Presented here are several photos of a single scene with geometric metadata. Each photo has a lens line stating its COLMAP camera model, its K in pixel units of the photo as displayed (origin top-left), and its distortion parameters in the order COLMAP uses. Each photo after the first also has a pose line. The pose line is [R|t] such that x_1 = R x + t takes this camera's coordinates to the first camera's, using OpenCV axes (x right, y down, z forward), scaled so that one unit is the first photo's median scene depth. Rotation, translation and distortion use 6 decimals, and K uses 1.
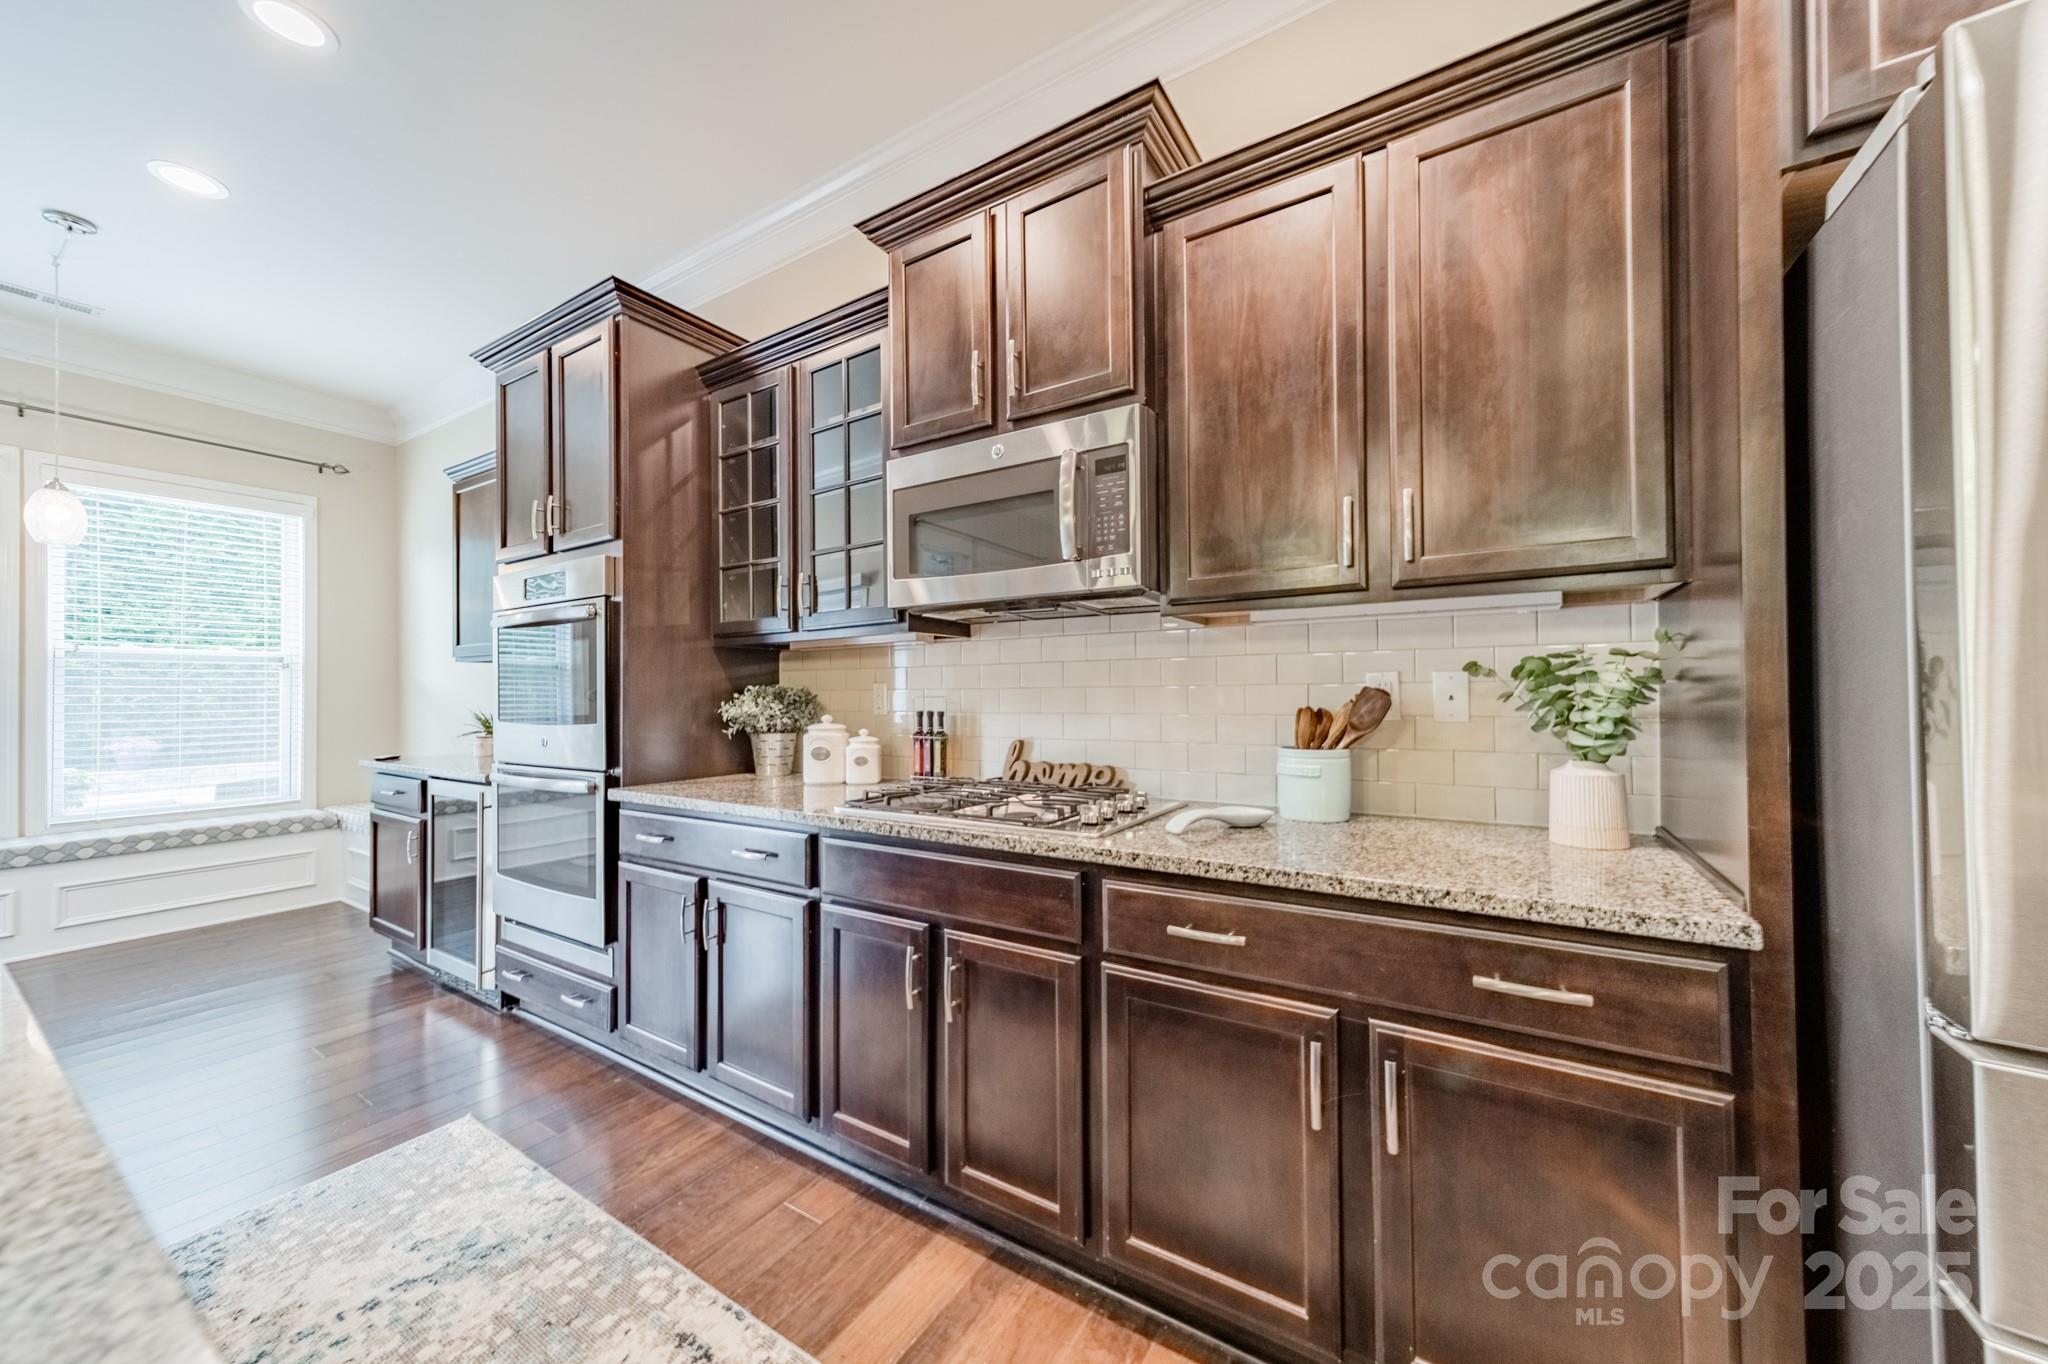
lens RADIAL K [[720.7, 0, 1024.4], [0, 720.7, 687.3], [0, 0, 1]] dist [0.010022, -0.000513]
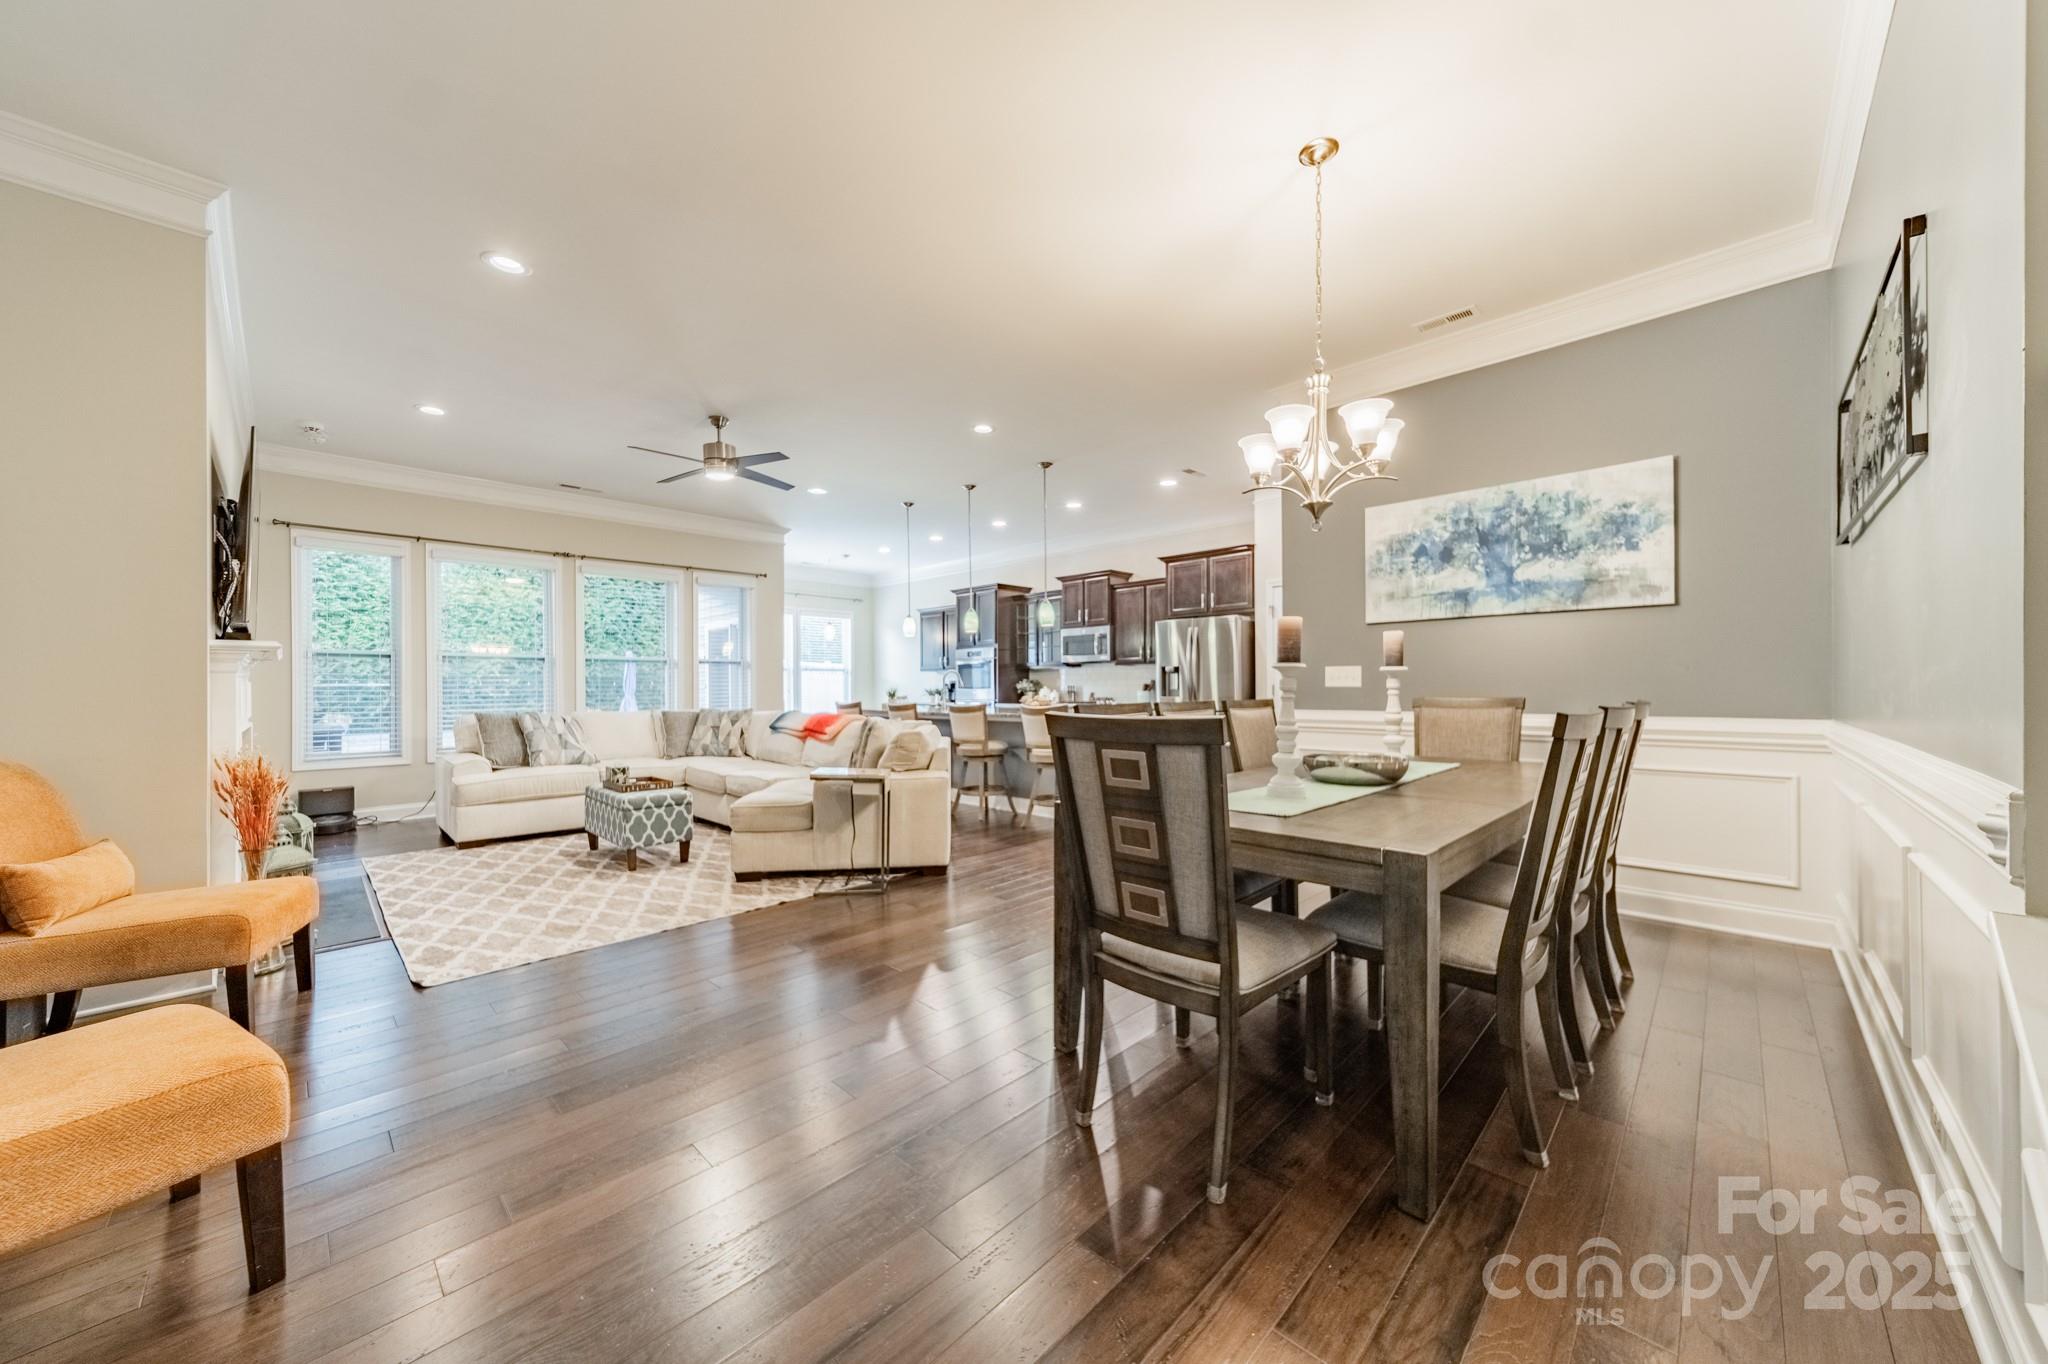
lens RADIAL K [[720.7, 0, 1025.7], [0, 720.7, 683.0], [0, 0, 1]] dist [0.010022, -0.000513]
pose [[0.977064, -0.002427, -0.212931, 0.564068], [0.003779, 0.999975, 0.005945, -0.007137], [0.212912, -0.006614, 0.977049, -3.511087]]
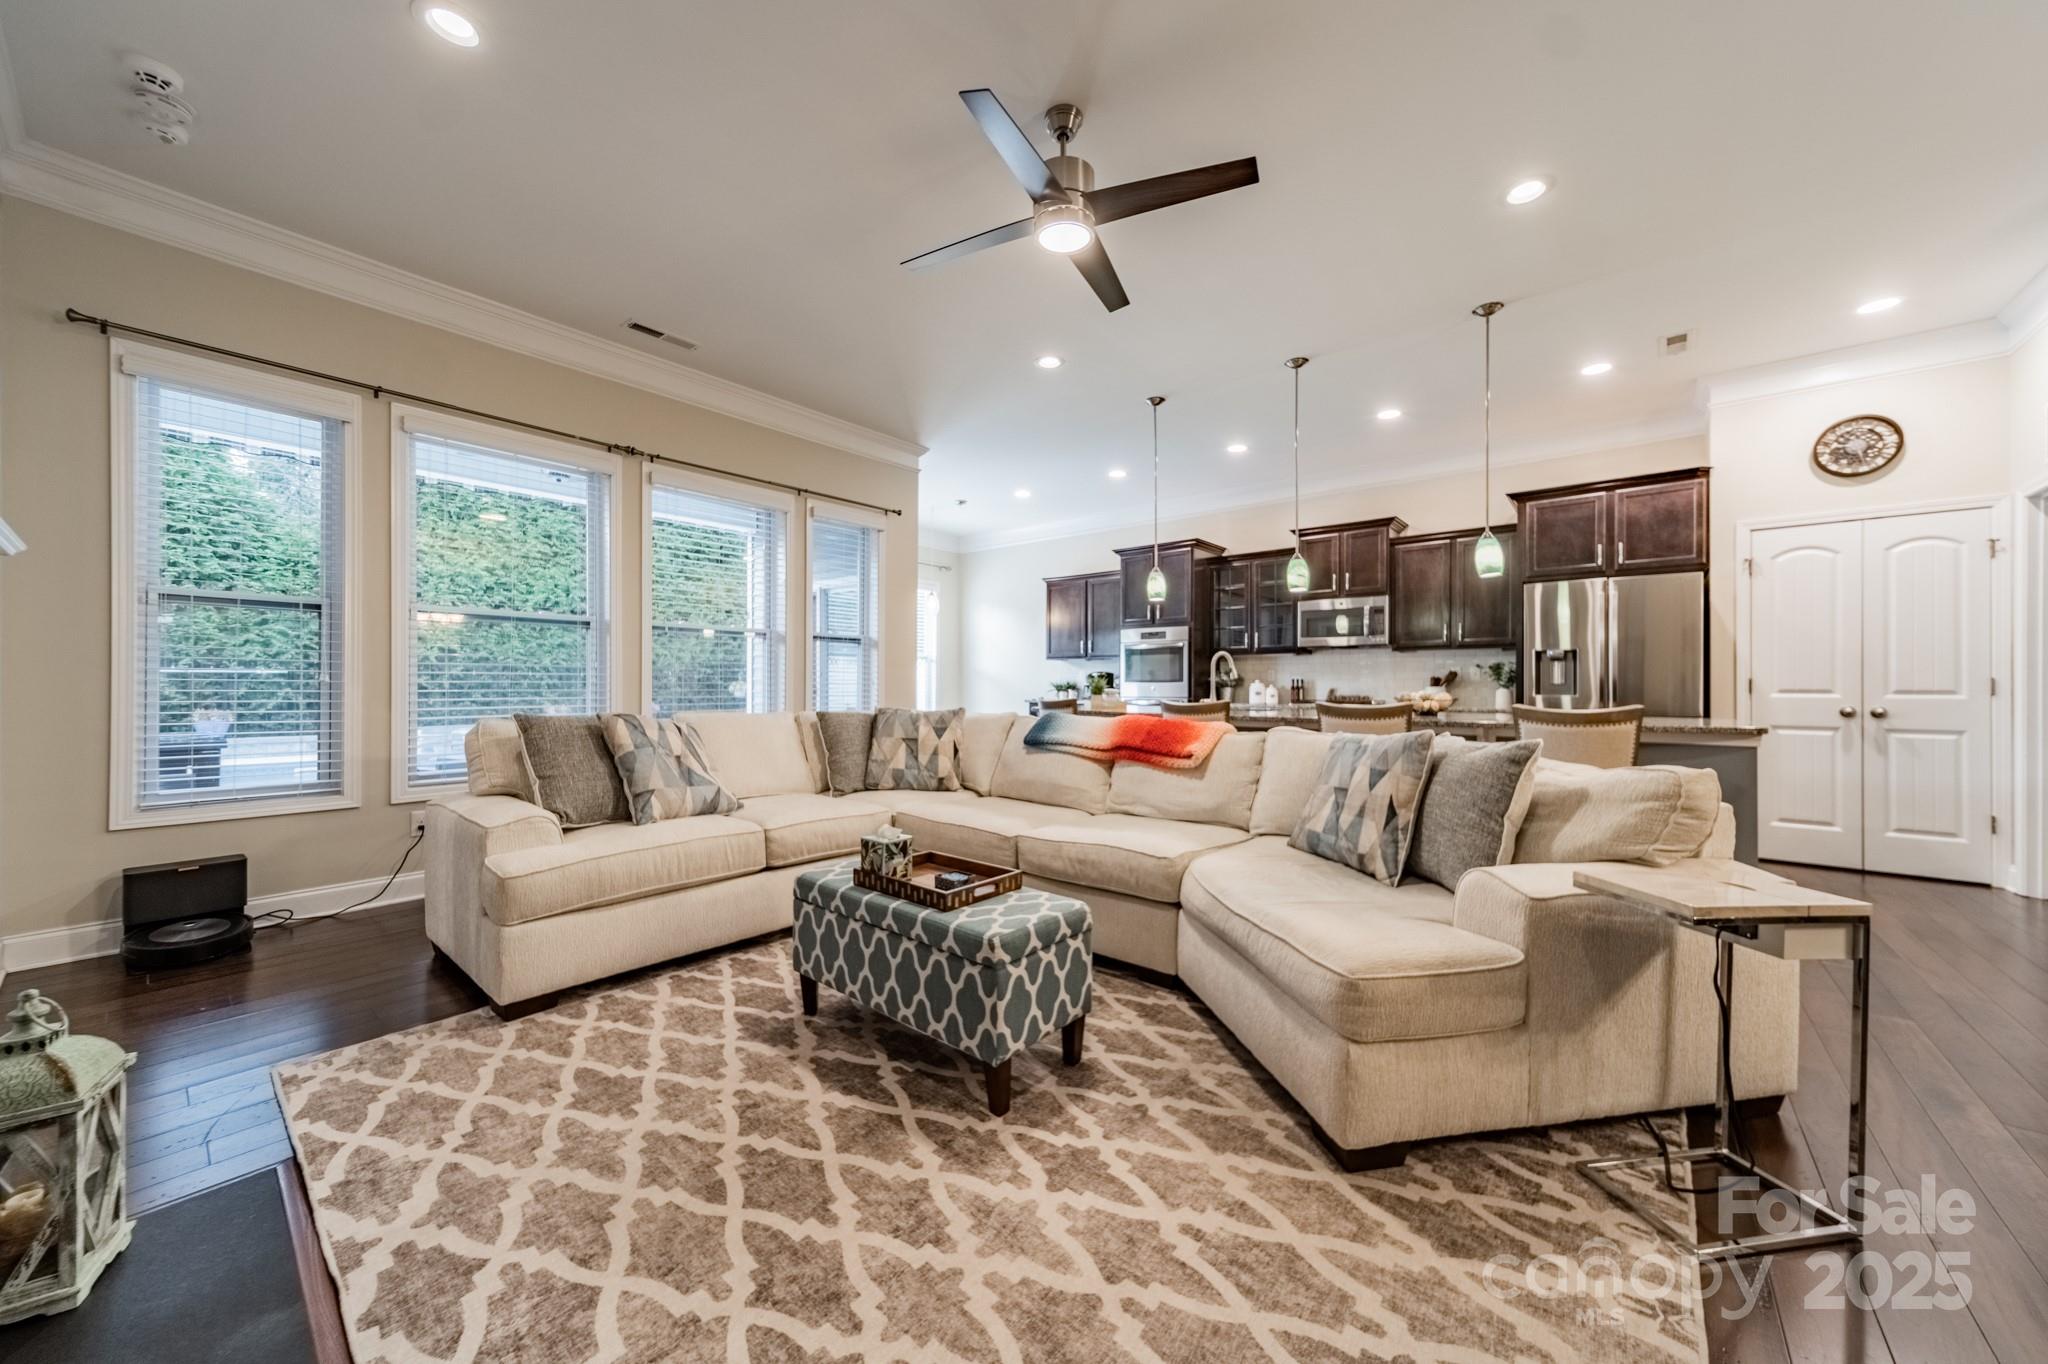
lens RADIAL K [[720.7, 0, 1032.3], [0, 720.7, 682.8], [0, 0, 1]] dist [0.010022, -0.000513]
pose [[0.991612, 0.007942, -0.129005, -0.980409], [-0.006979, 0.999944, 0.007916, 0.038293], [0.129060, -0.006949, 0.991612, -2.456468]]
